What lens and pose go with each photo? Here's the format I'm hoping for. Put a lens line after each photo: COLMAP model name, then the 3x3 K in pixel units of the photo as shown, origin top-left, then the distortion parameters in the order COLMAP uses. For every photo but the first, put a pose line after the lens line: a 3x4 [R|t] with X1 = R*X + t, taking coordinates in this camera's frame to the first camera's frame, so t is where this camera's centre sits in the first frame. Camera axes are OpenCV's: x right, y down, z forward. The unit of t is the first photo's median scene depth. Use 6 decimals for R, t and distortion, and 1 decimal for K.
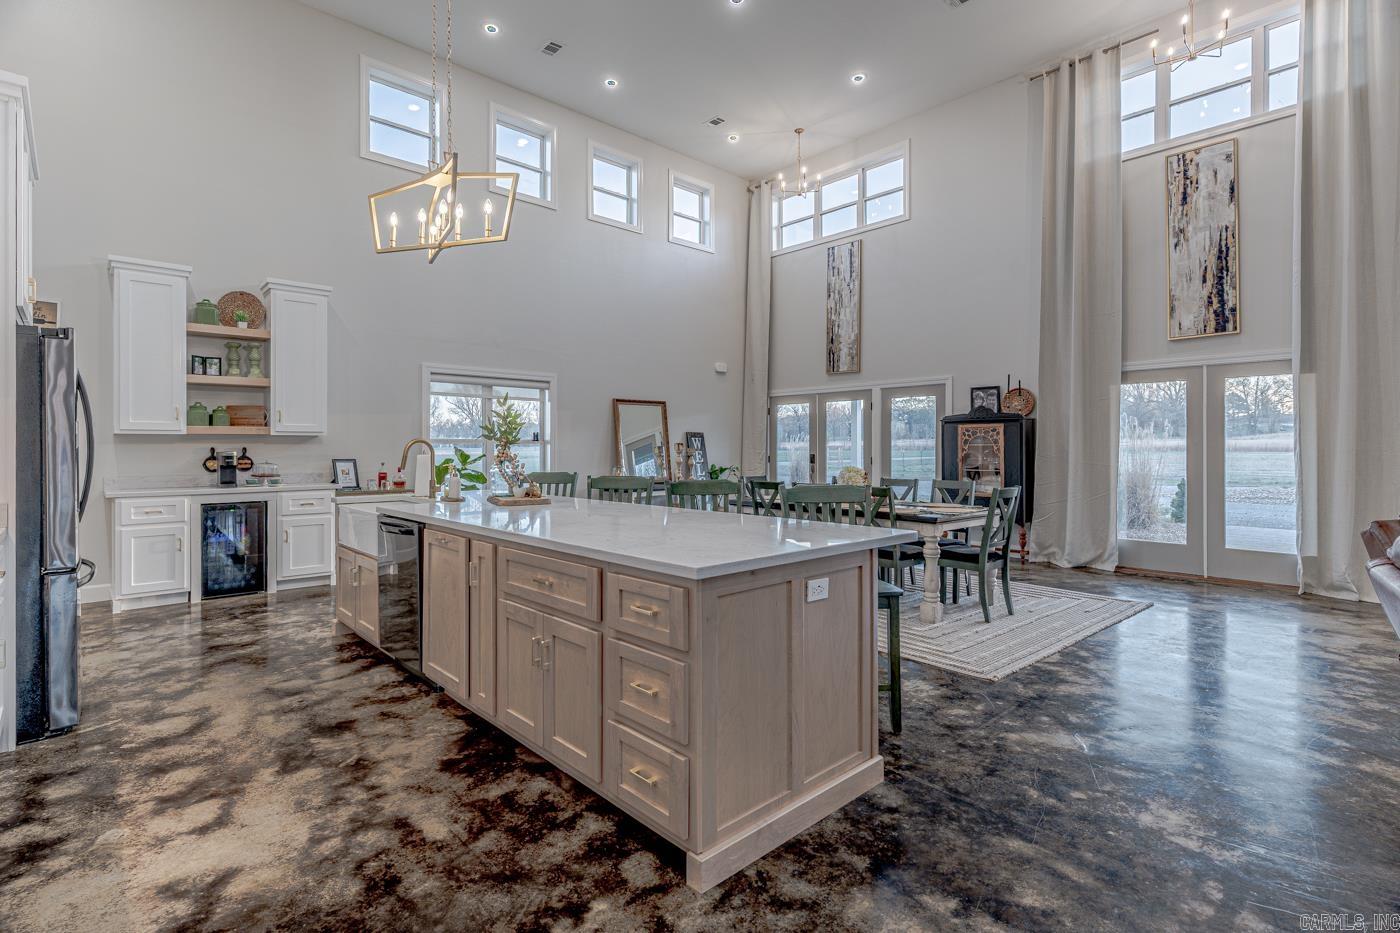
lens RADIAL K [[672.1, 0, 692.4], [0, 672.1, 443.4], [0, 0, 1]] dist [0.003205, 0.000749]
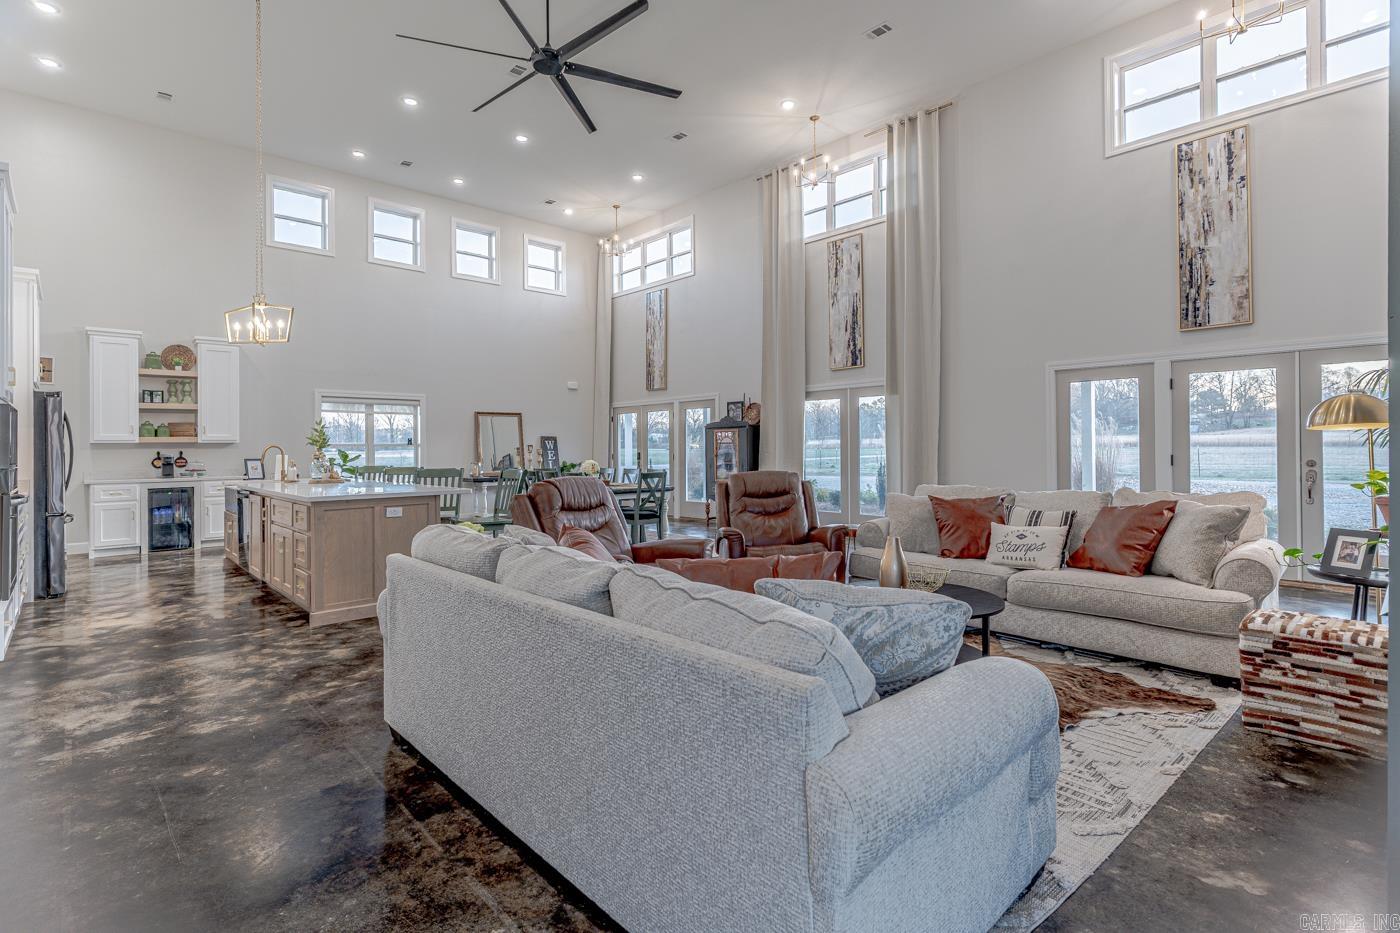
lens RADIAL K [[672.1, 0, 685.3], [0, 672.1, 439.7], [0, 0, 1]] dist [0.003205, 0.000749]
pose [[0.999960, -0.008950, -0.000189, 0.429937], [0.008949, 0.999946, -0.005258, -0.001635], [0.000236, 0.005257, 0.999986, -0.461591]]
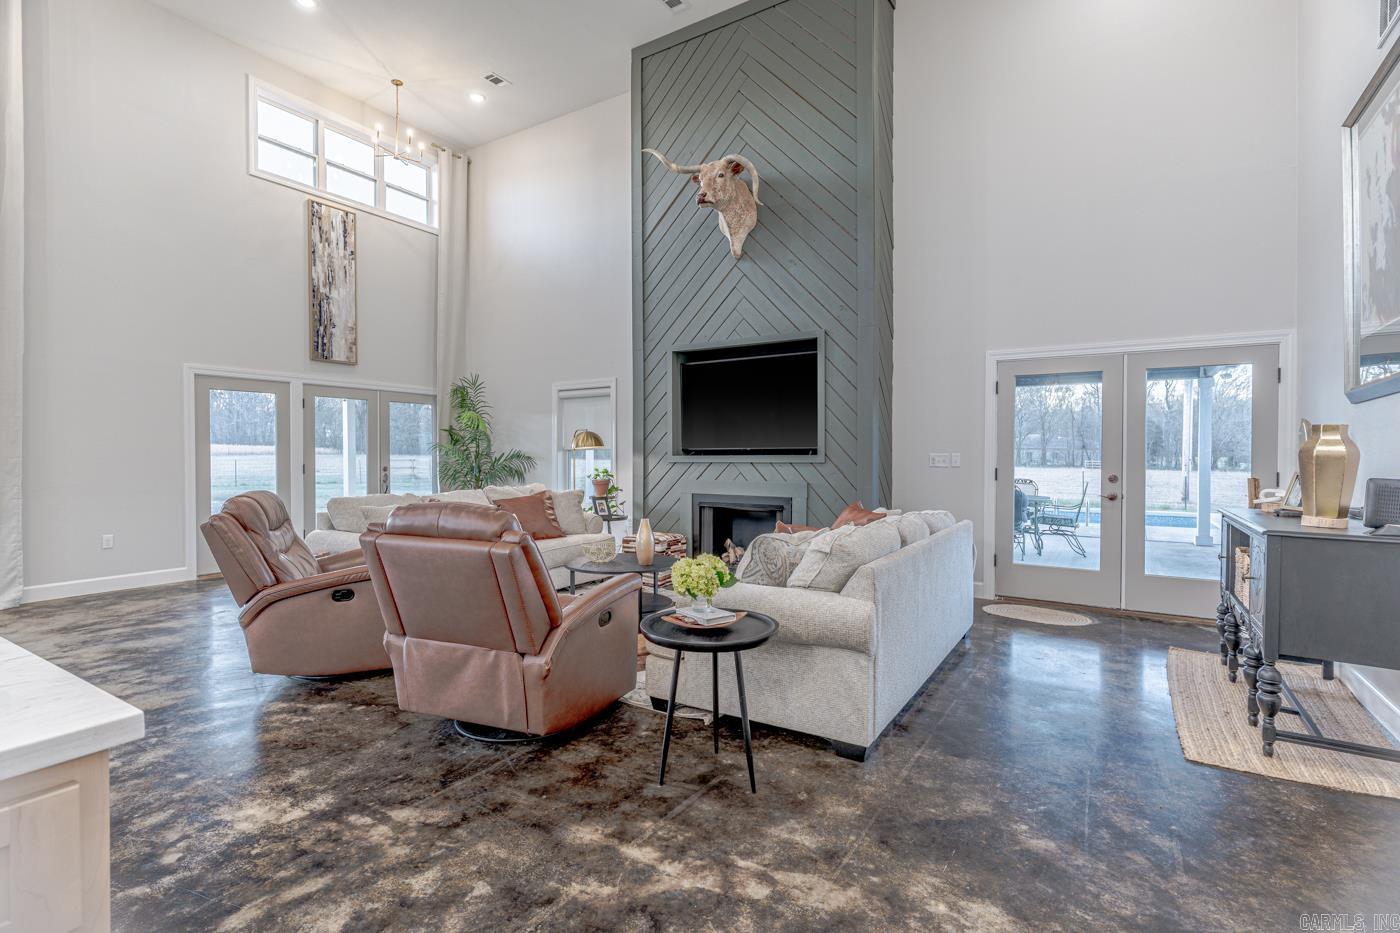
lens RADIAL K [[672.1, 0, 687.4], [0, 672.1, 459.1], [0, 0, 1]] dist [0.003205, 0.000749]
pose [[-0.258815, -0.009014, 0.965885, -0.174600], [-0.006311, 0.999951, 0.007641, 0.000196], [-0.965906, -0.004118, -0.258859, 0.239409]]
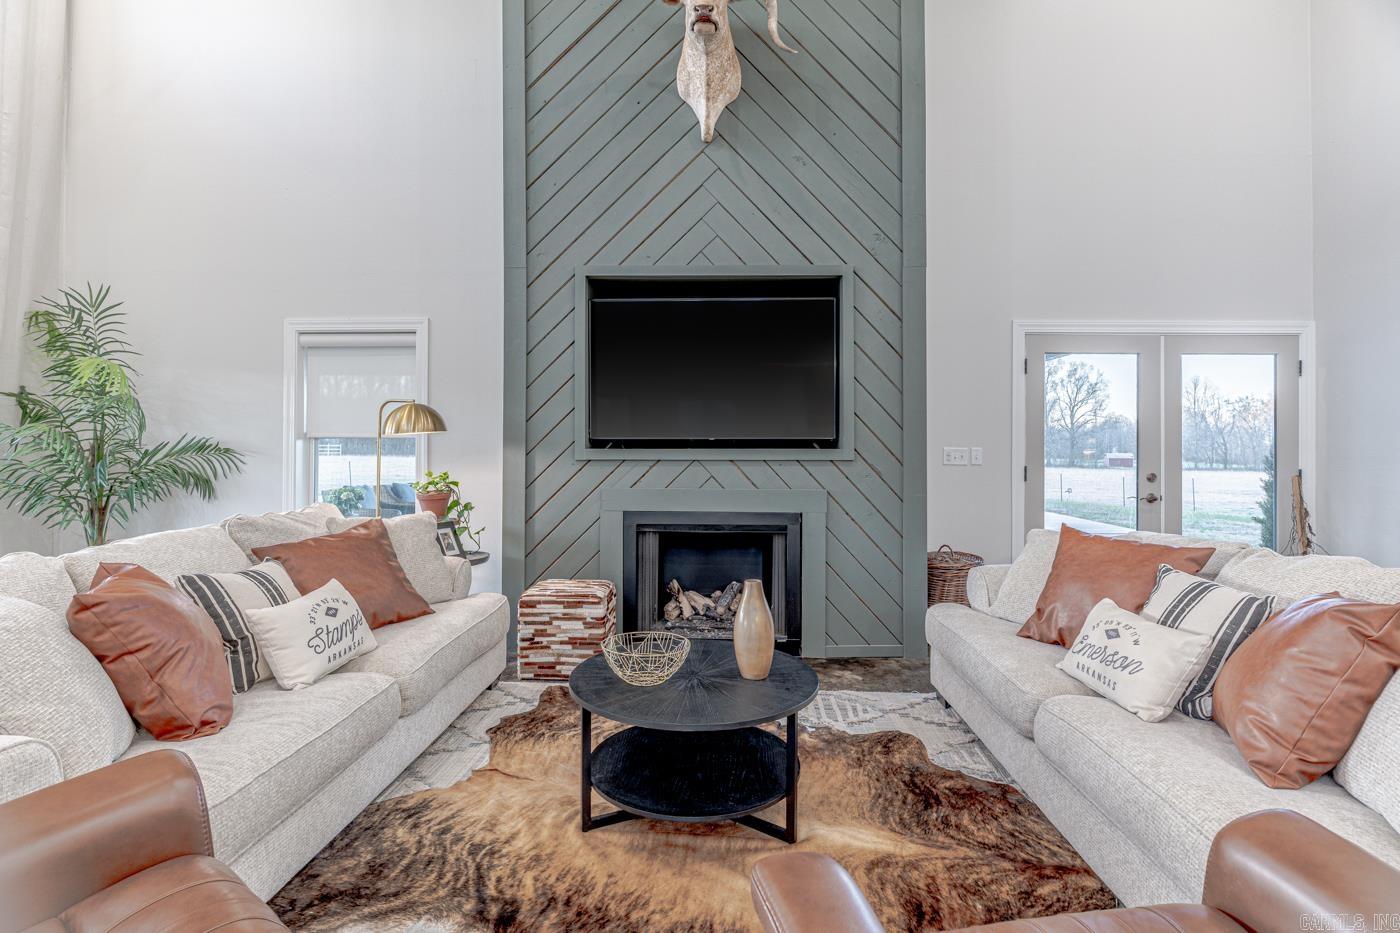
lens RADIAL K [[672.1, 0, 703.1], [0, 672.1, 439.5], [0, 0, 1]] dist [0.003205, 0.000749]
pose [[-0.718651, 0.005357, 0.695350, 0.353675], [-0.010848, 0.999762, -0.018914, 0.005568], [-0.695286, -0.021136, -0.718422, 0.372132]]
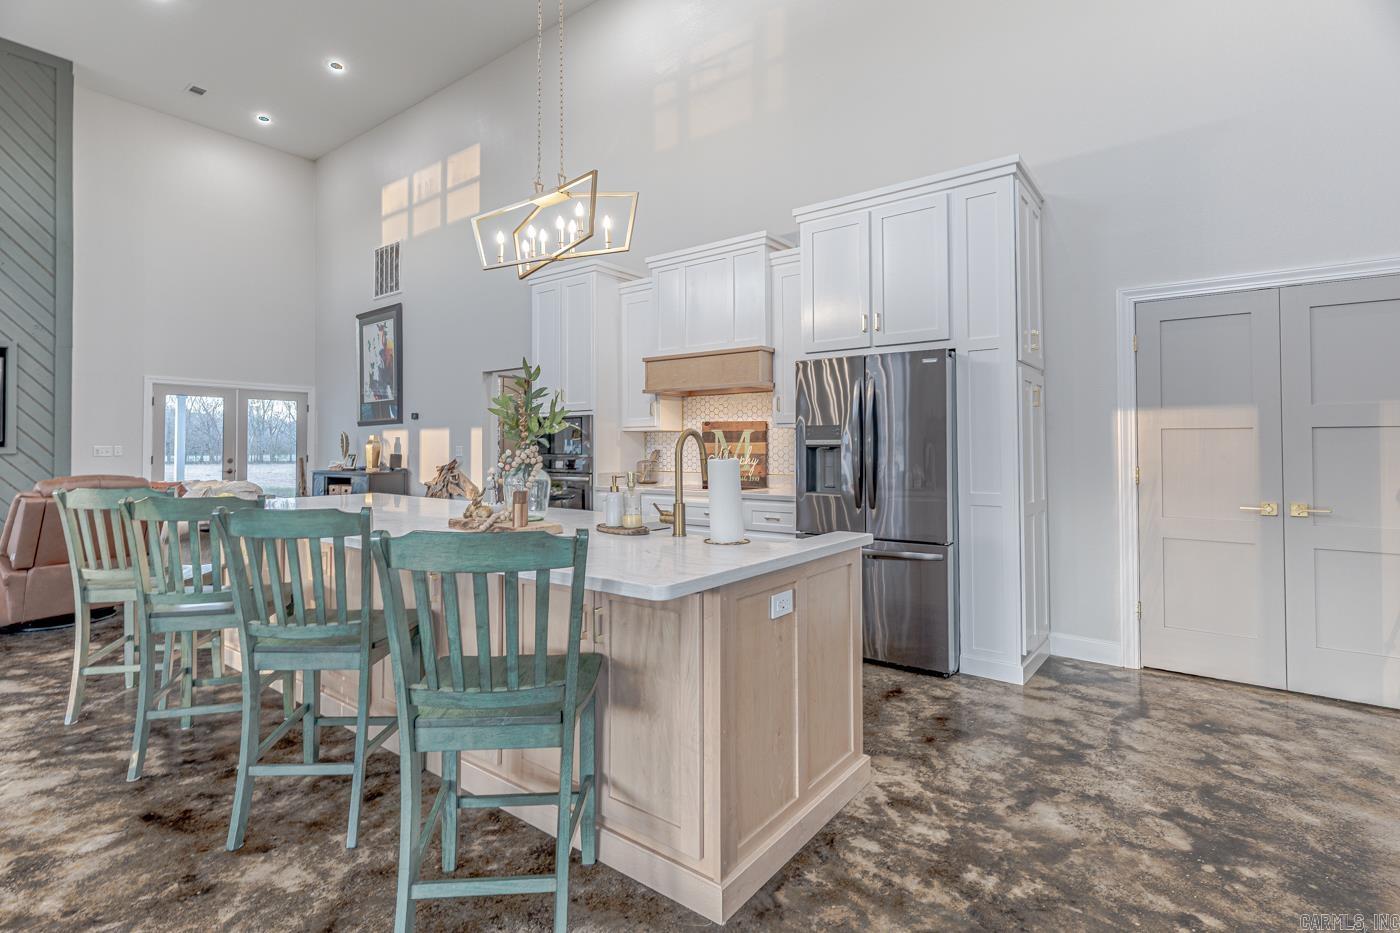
lens RADIAL K [[672.1, 0, 692.2], [0, 672.1, 437.0], [0, 0, 1]] dist [0.003205, 0.000749]
pose [[-0.984004, -0.002870, -0.178123, -0.221456], [0.001011, 0.999764, -0.021695, 0.009251], [0.178143, -0.021528, -0.983769, 1.131217]]
